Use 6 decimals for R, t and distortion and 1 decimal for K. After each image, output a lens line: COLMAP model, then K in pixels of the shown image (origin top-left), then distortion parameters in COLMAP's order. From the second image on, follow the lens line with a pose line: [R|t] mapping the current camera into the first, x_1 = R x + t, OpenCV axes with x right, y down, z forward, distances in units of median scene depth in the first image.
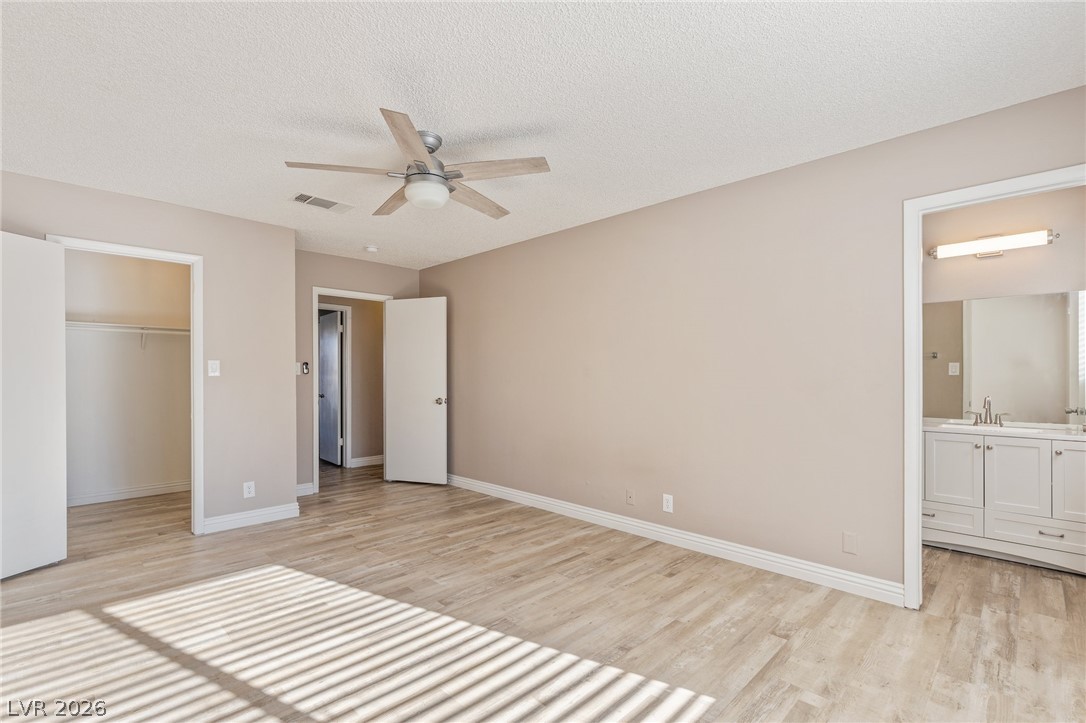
lens RADIAL K [[490.0, 0, 548.1], [0, 490.0, 371.9], [0, 0, 1]] dist [0.006199, -0.002142]
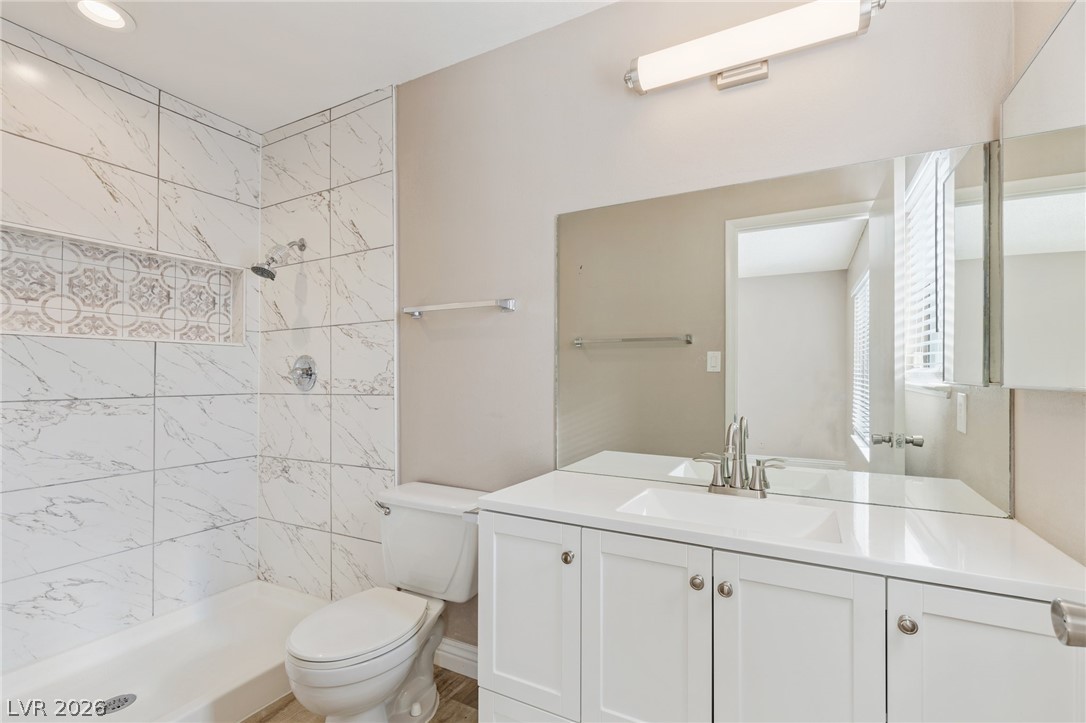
lens RADIAL K [[490.0, 0, 541.4], [0, 490.0, 368.3], [0, 0, 1]] dist [0.006199, -0.002142]
pose [[0.960772, 0.003576, 0.277318, 0.731761], [-0.002154, 0.999983, -0.005434, 0.010496], [-0.277332, 0.004624, 0.960763, 0.764990]]
